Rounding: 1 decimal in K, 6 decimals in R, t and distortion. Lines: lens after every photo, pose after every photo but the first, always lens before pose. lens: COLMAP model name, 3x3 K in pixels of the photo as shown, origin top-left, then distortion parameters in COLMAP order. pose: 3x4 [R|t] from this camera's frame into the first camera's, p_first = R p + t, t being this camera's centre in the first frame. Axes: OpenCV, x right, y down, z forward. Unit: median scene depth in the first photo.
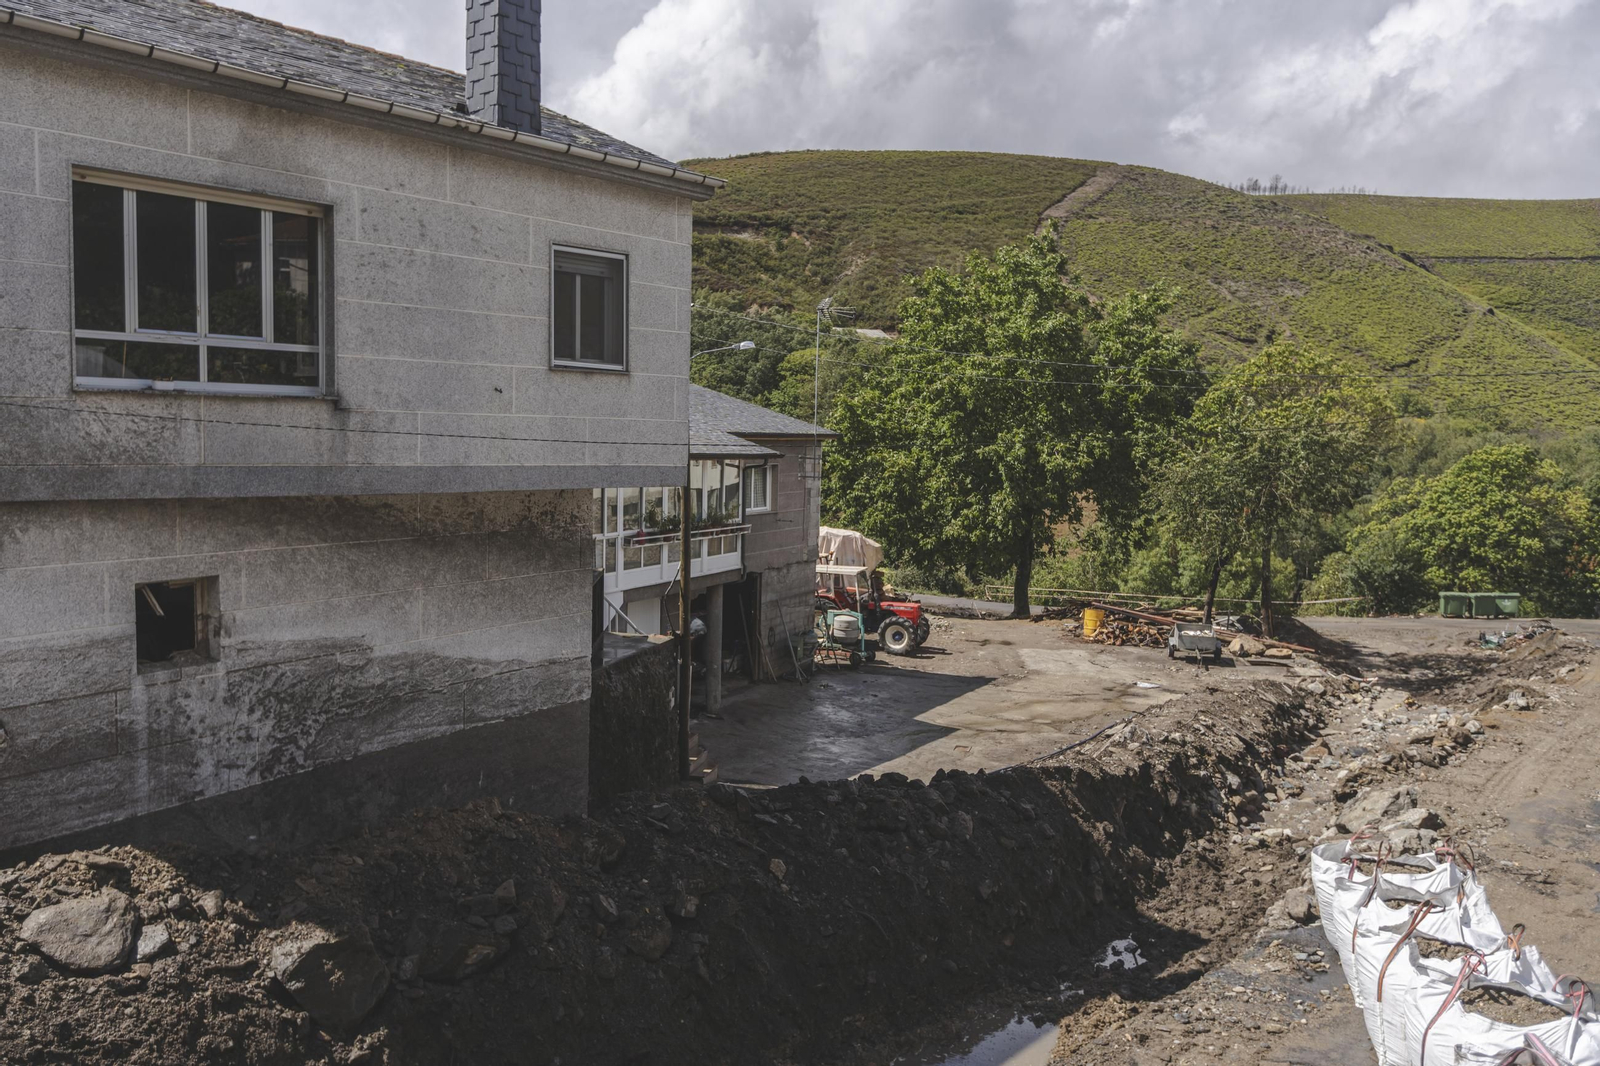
lens RADIAL K [[1231.8, 0, 775.9], [0, 1231.8, 529.9], [0, 0, 1]] dist [0.008205, -0.000540]
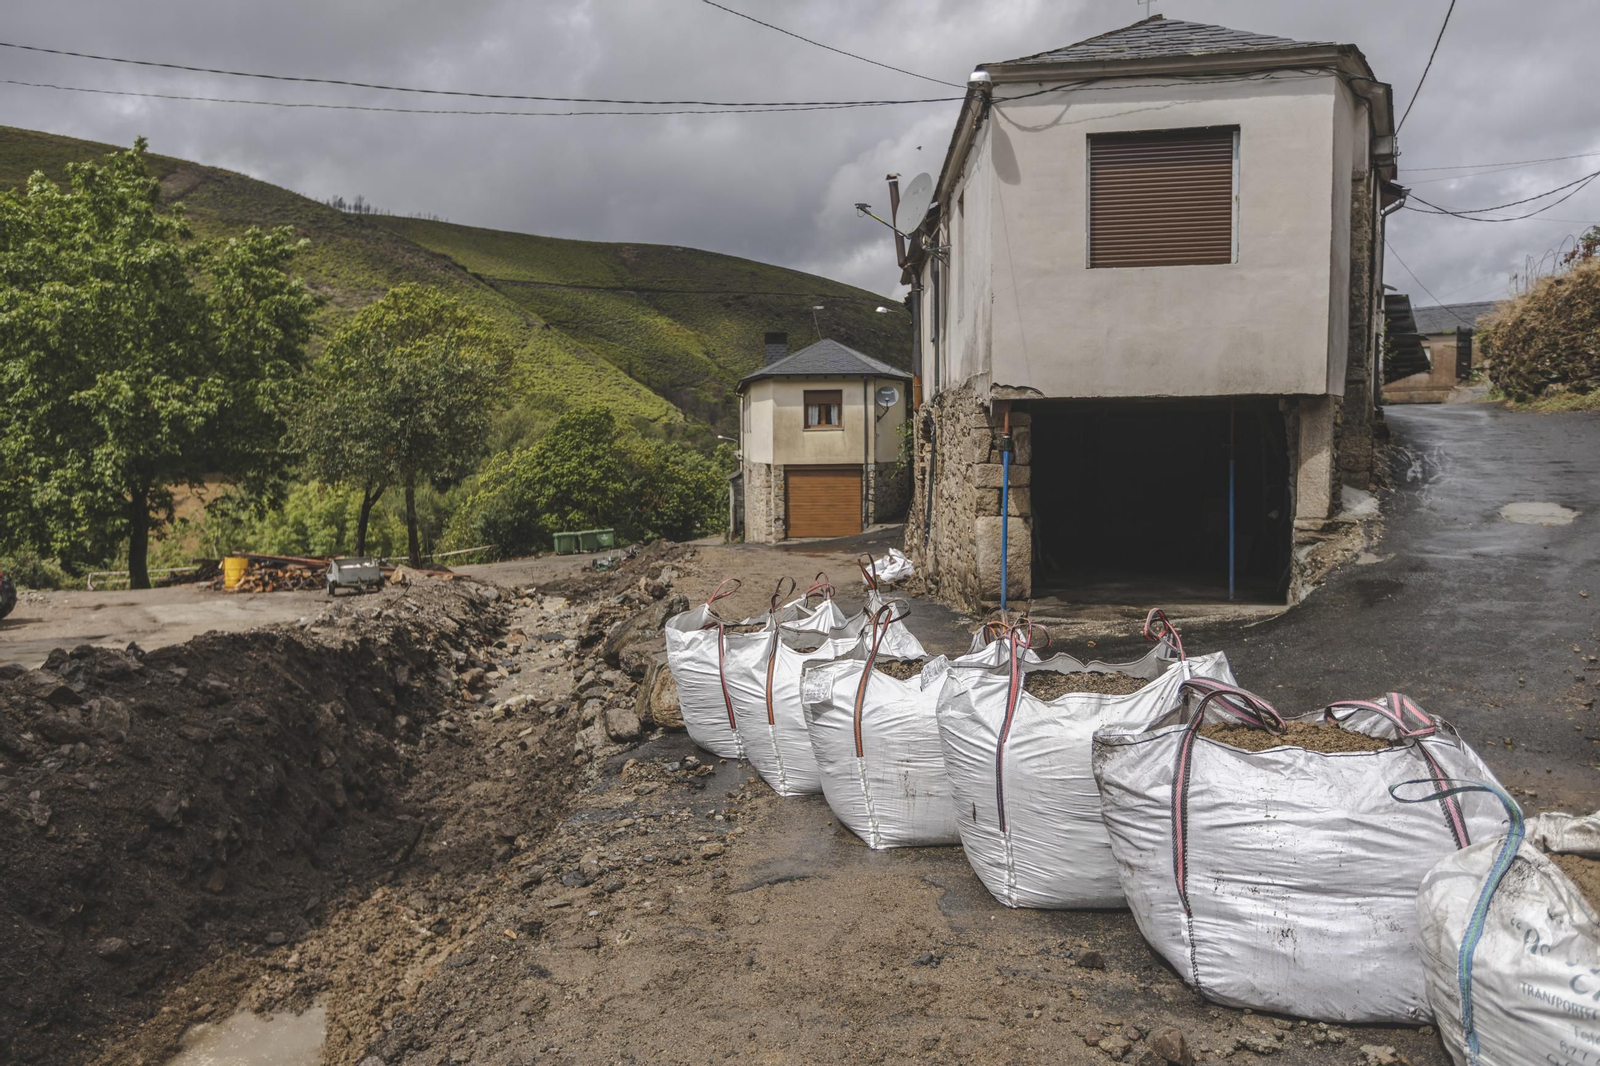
lens RADIAL K [[1130.0, 0, 800.0], [0, 1130.0, 533.0], [0, 0, 1]] dist [-0.003587, -0.005837]
pose [[0.736884, -0.079986, 0.671270, 0.013824], [0.078503, 0.996382, 0.032548, 0.055036], [-0.671445, 0.028713, 0.740498, 0.130039]]
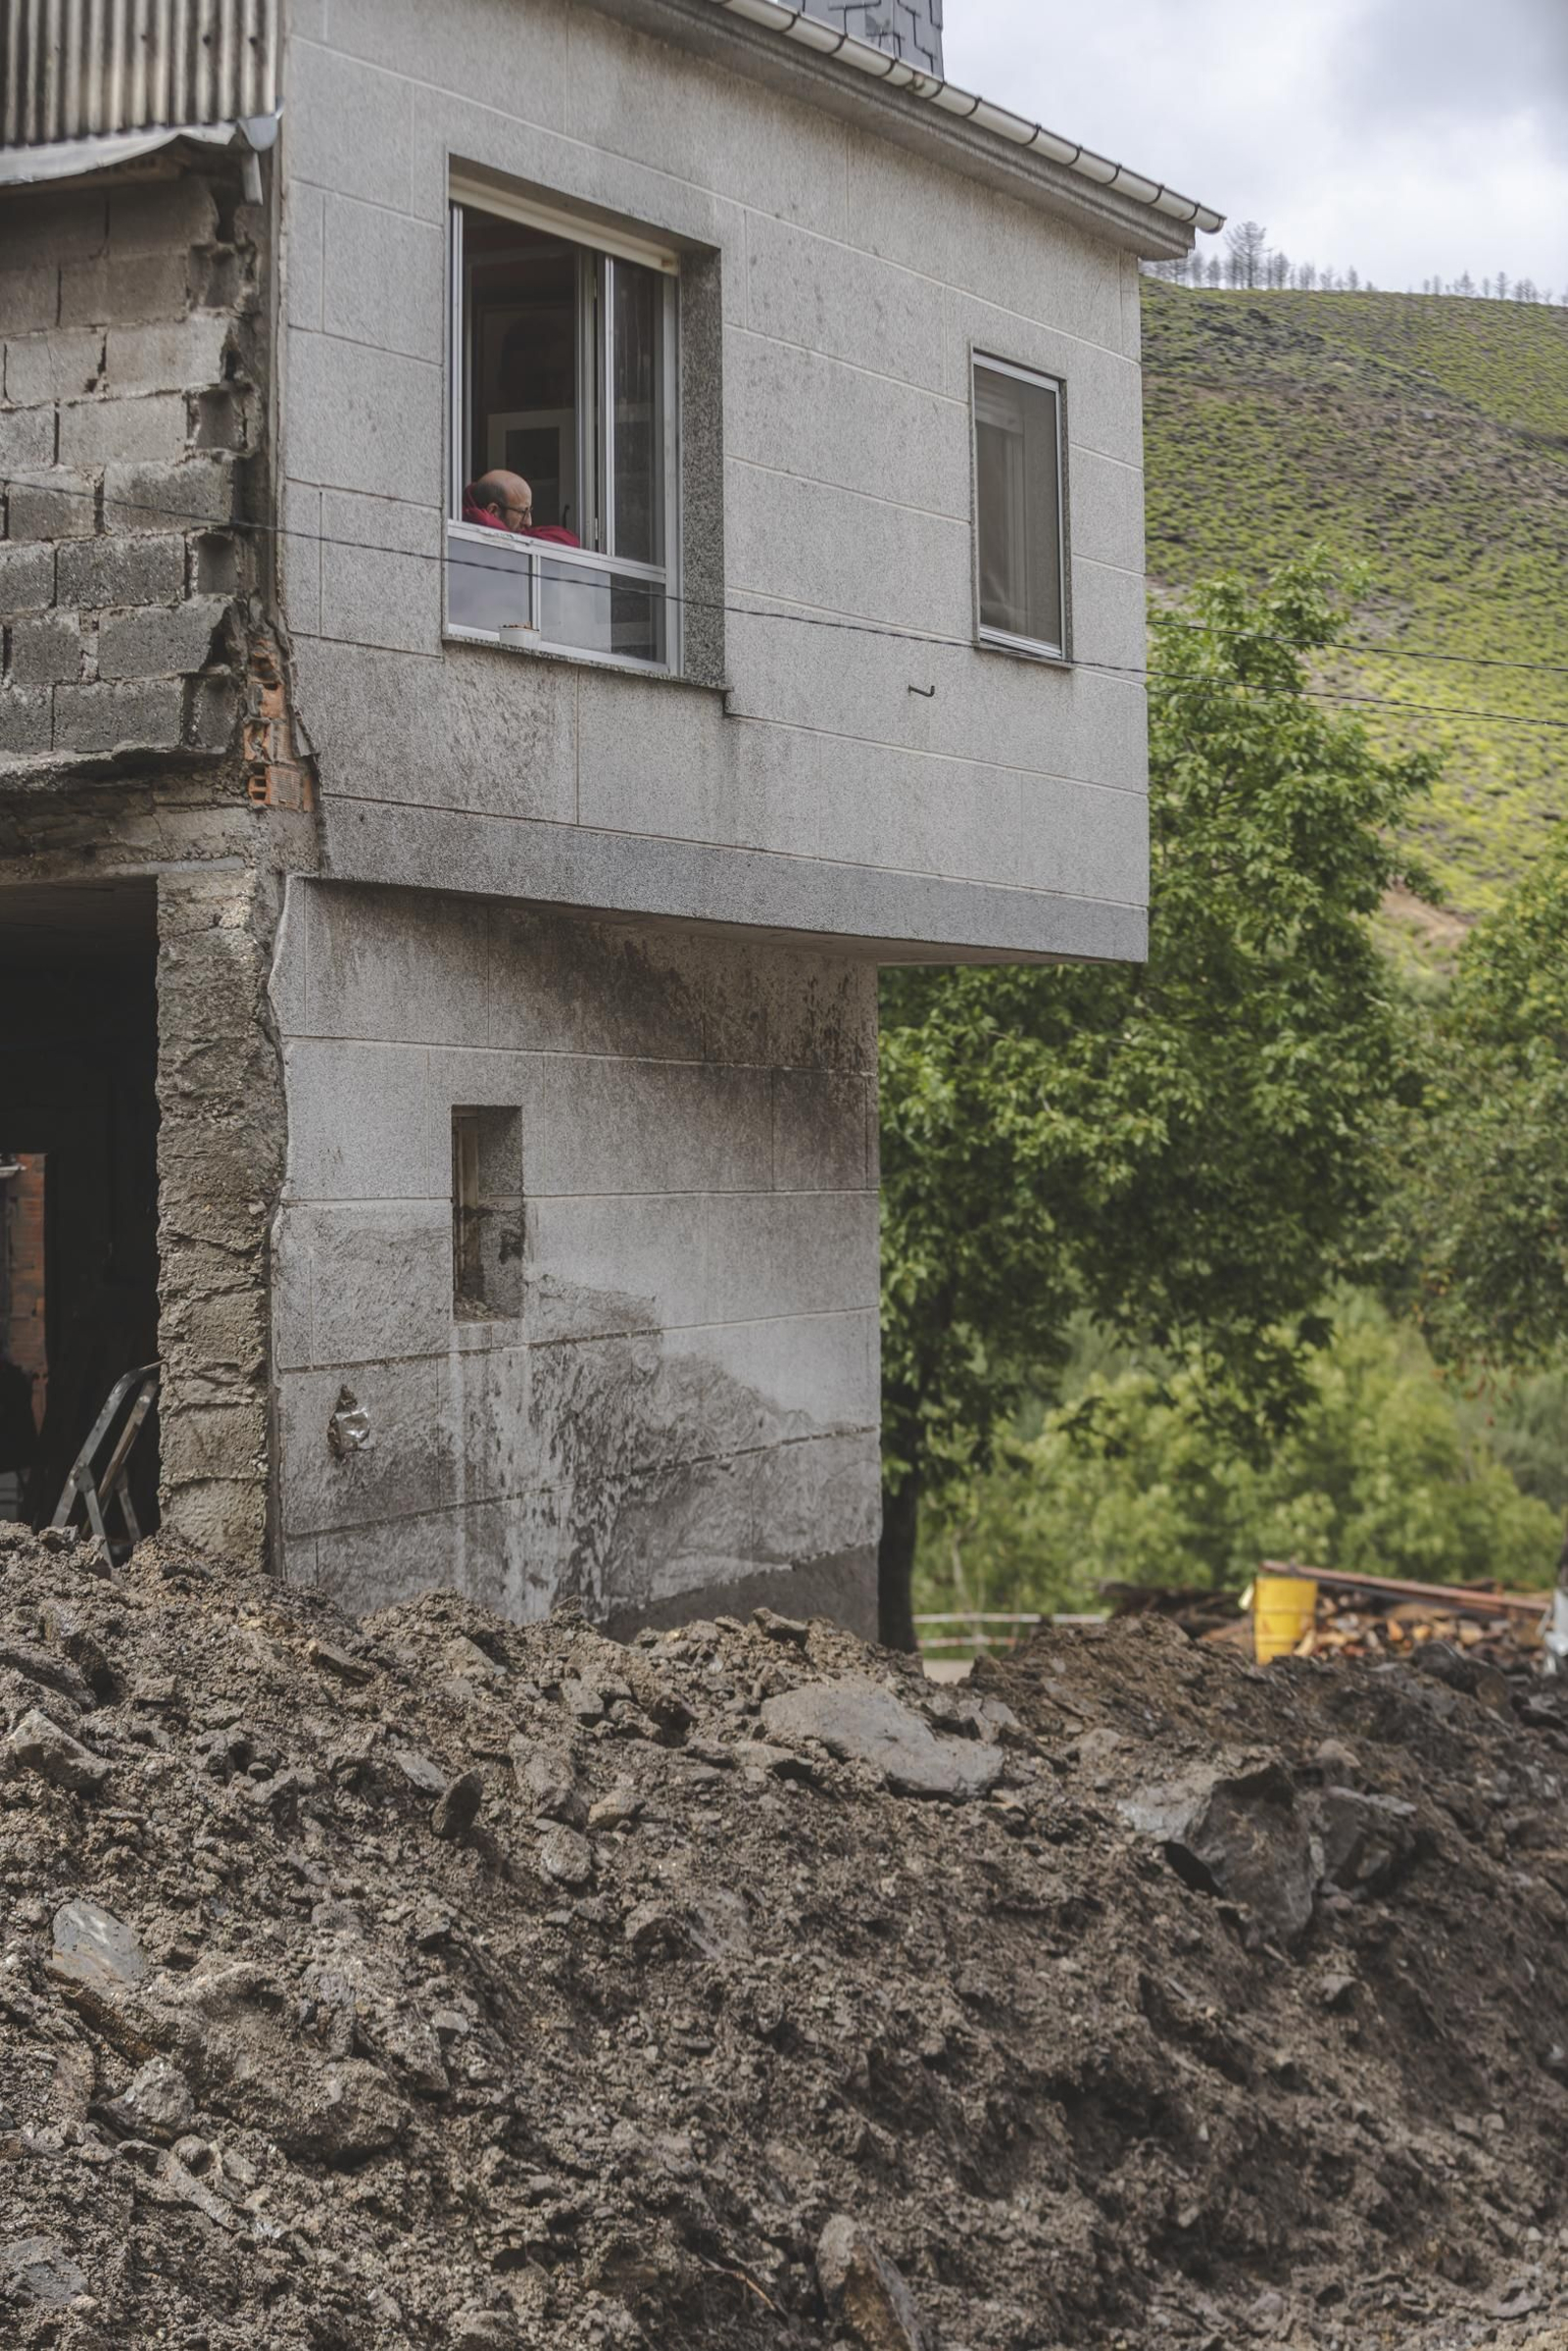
lens RADIAL K [[4984.1, 0, 784.0], [0, 4984.1, 1175.5], [0, 0, 1]] dist [-0.288684, -3.363311]
pose [[0.956975, -0.030581, 0.288554, -0.229722], [0.053882, 0.995864, -0.073155, 0.050449], [-0.285123, 0.085555, 0.954665, -0.166786]]
